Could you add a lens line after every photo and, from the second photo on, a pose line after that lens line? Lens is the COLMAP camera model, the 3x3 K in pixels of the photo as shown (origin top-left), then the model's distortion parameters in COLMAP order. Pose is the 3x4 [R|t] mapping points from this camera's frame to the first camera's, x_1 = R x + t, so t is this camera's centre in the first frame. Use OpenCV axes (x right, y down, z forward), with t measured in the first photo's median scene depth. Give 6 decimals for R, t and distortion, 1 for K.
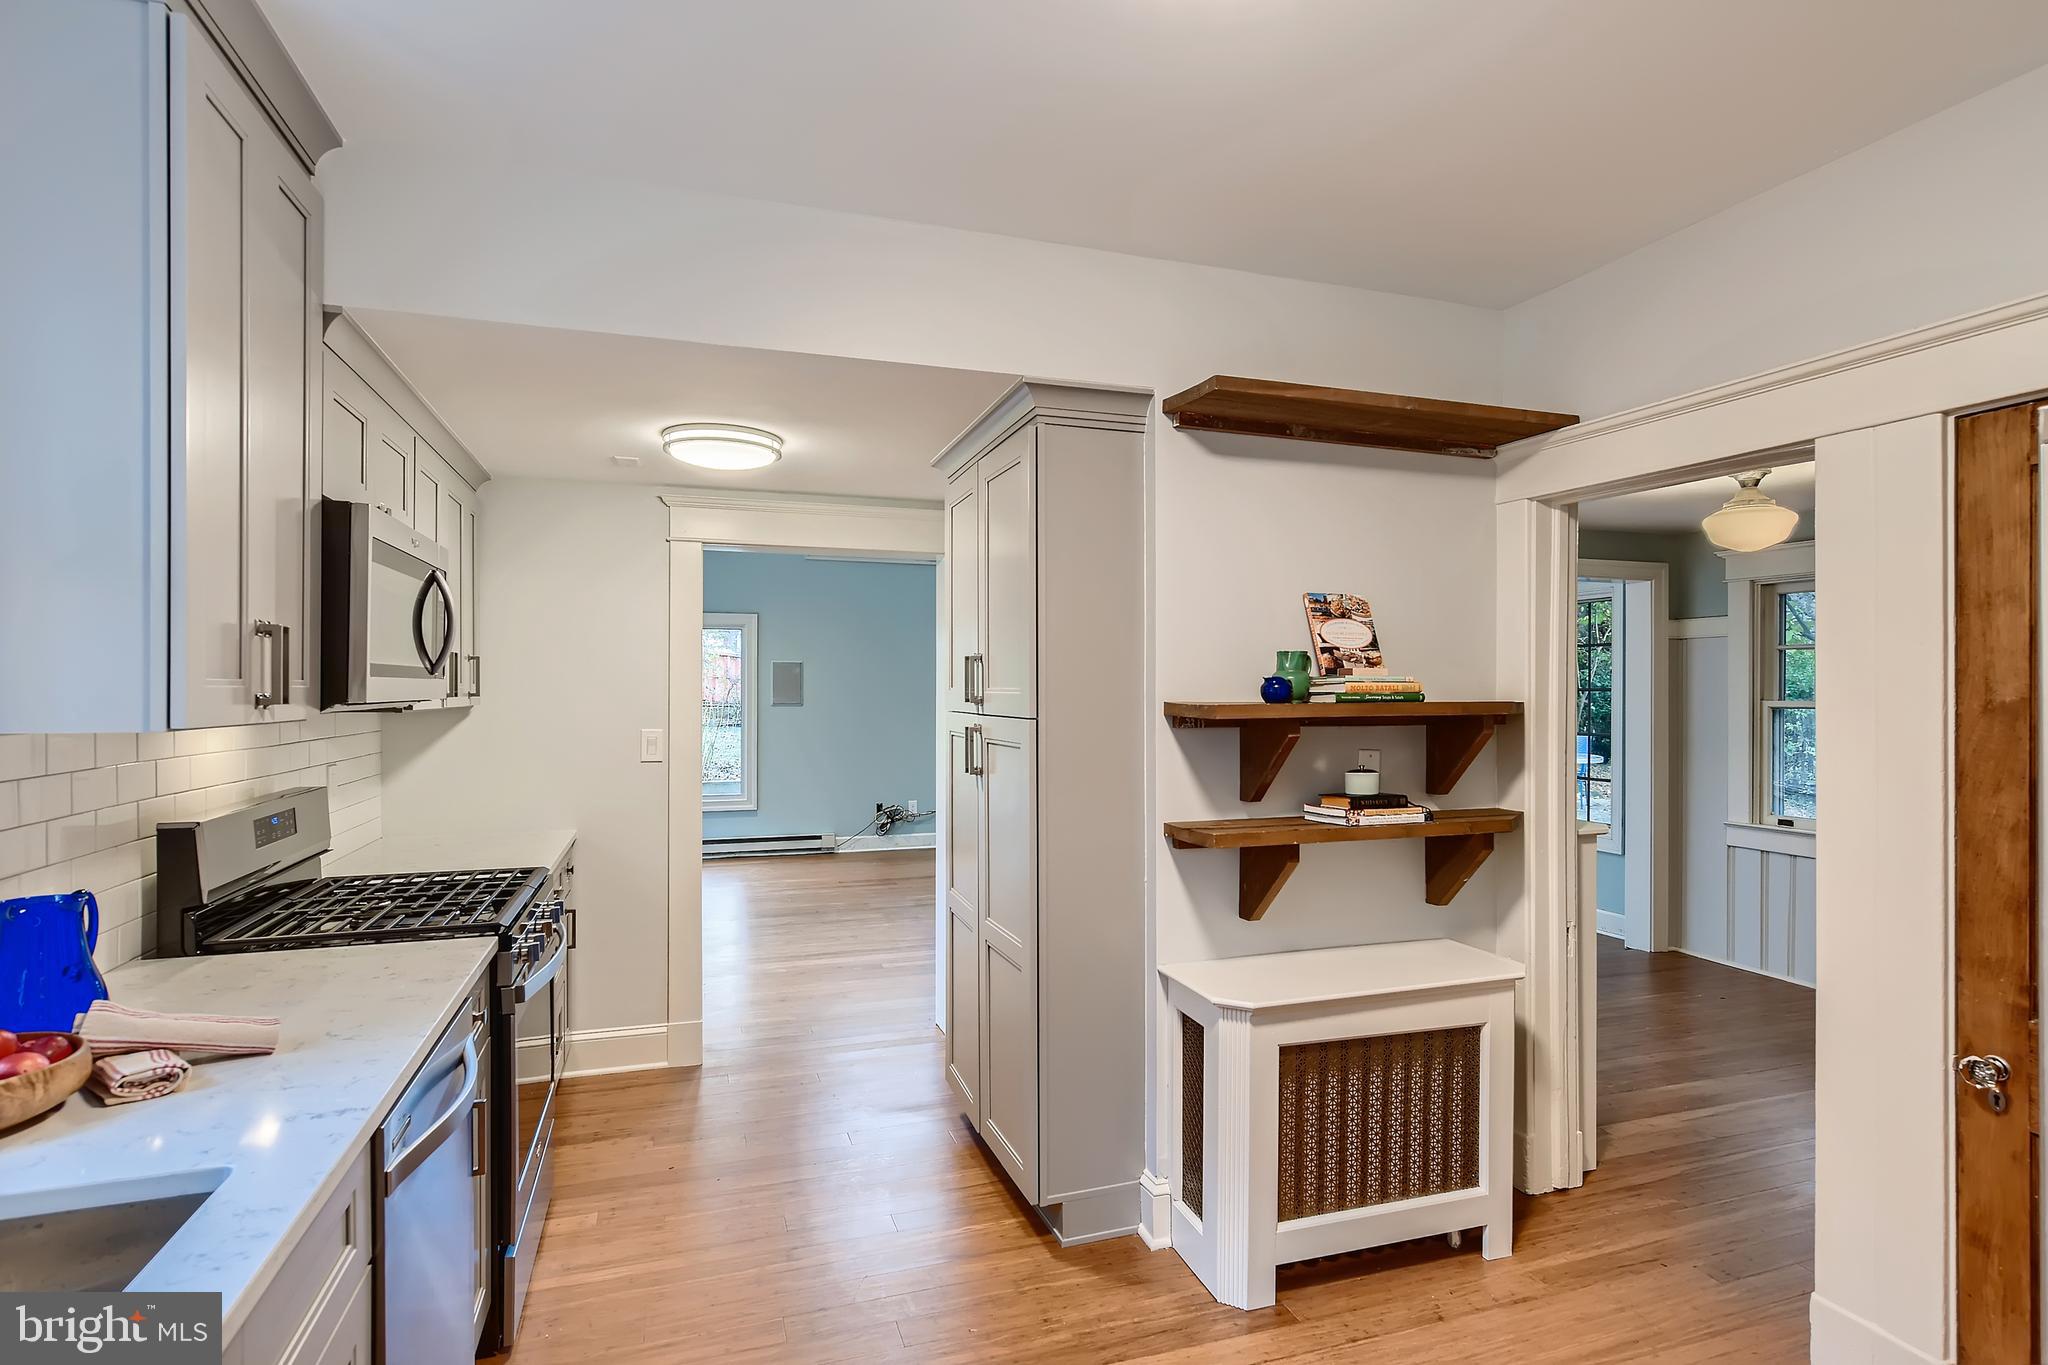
lens RADIAL K [[1039.9, 0, 1022.6], [0, 1039.9, 687.4], [0, 0, 1]] dist [0.003054, 0.002632]
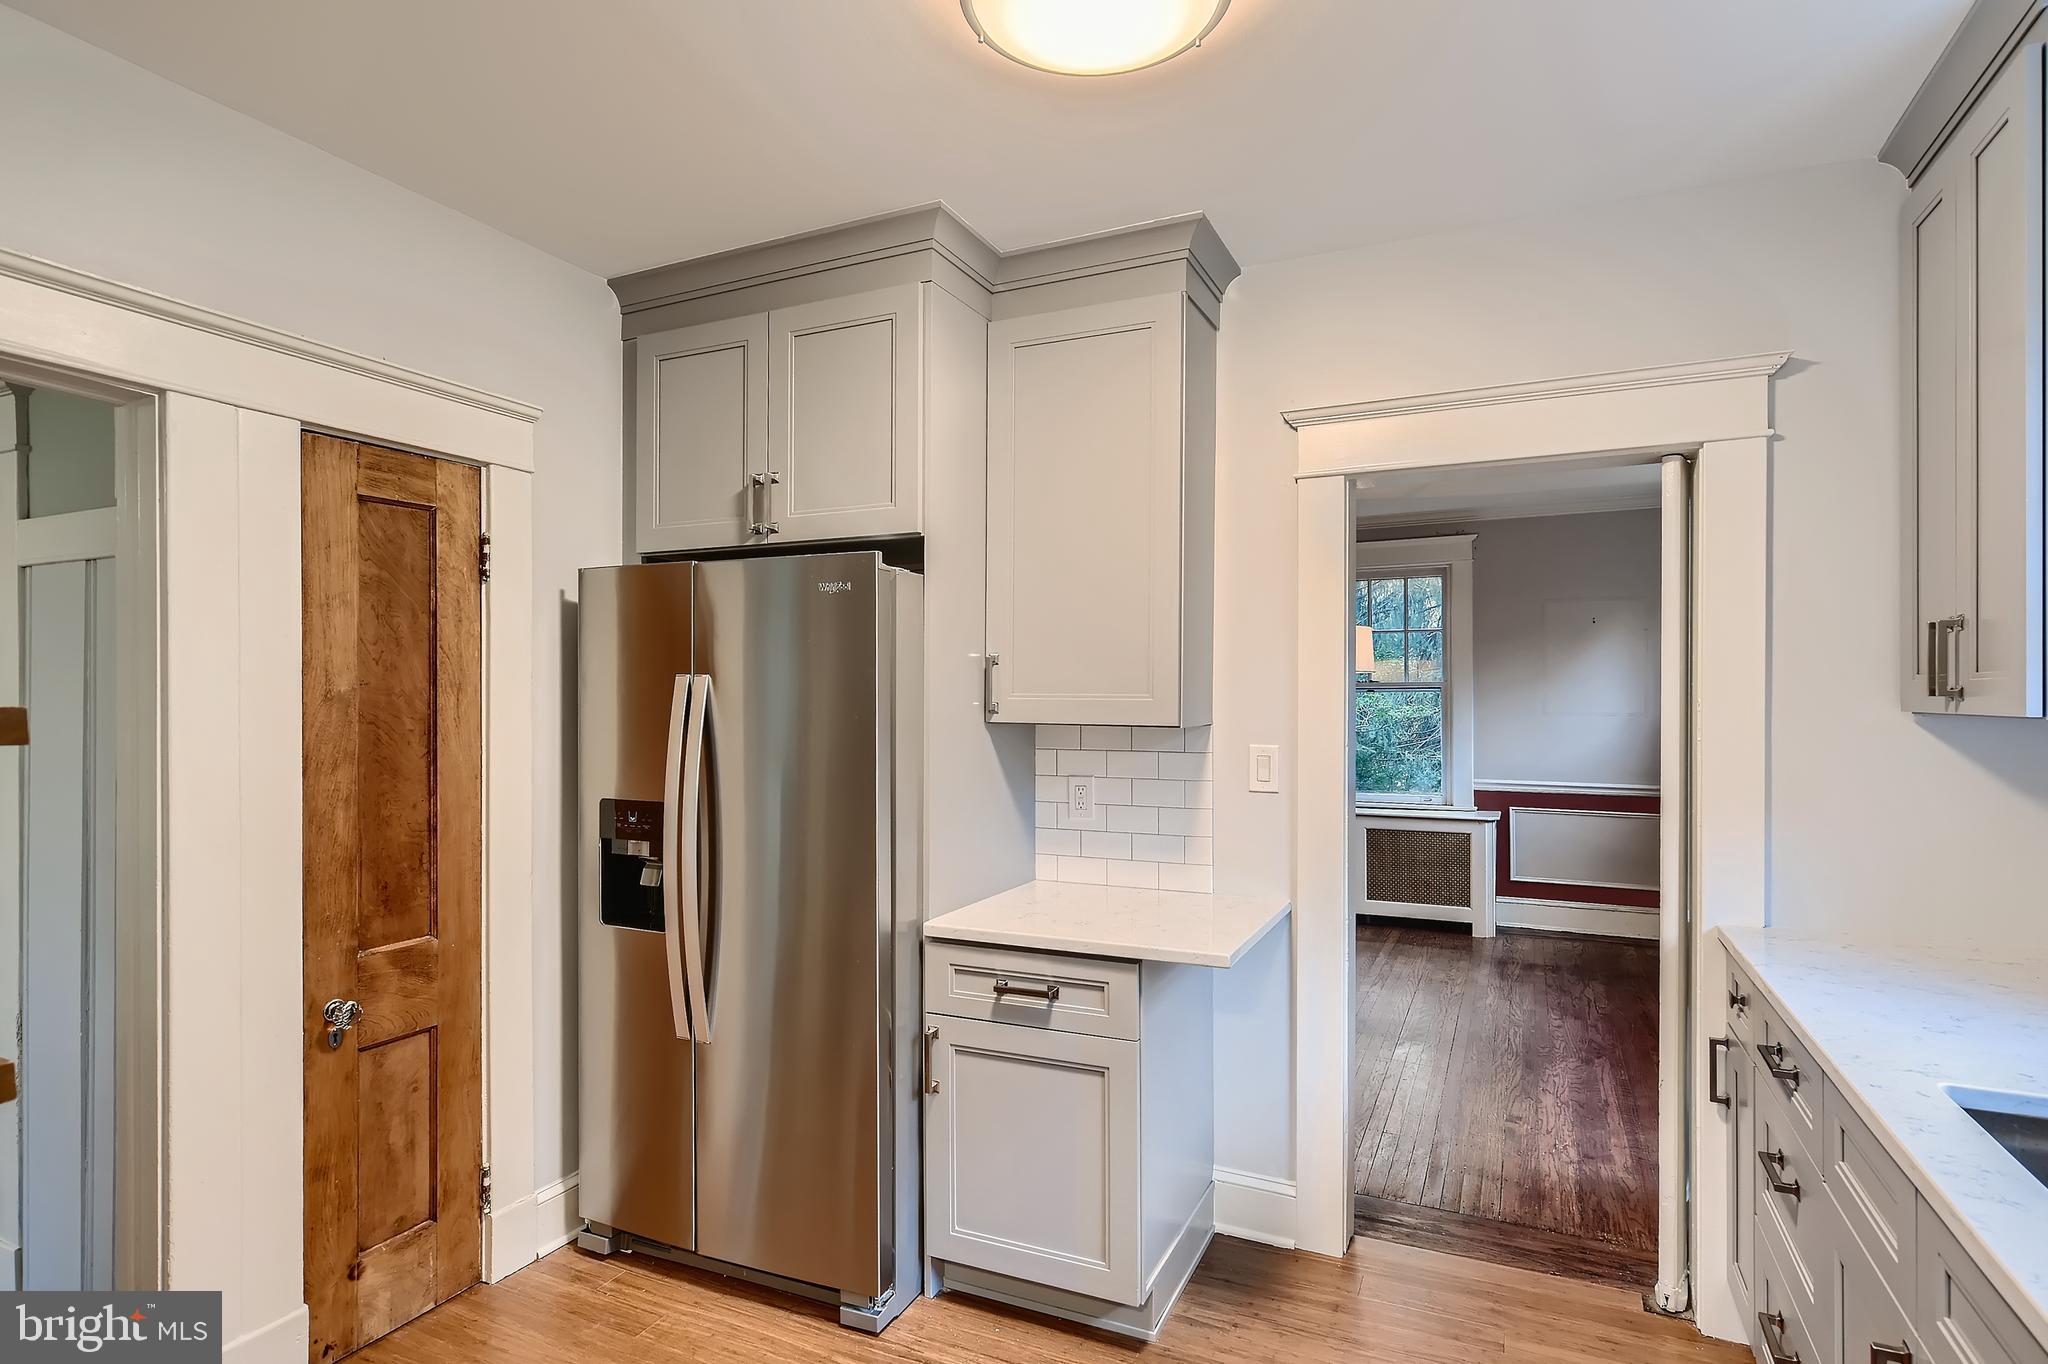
lens RADIAL K [[1039.9, 0, 1035.8], [0, 1039.9, 700.1], [0, 0, 1]] dist [0.003054, 0.002632]
pose [[-0.720751, -0.000347, 0.693194, -0.415660], [-0.001821, 0.999997, -0.001394, 0.023358], [-0.693192, -0.002267, -0.720750, 1.280568]]
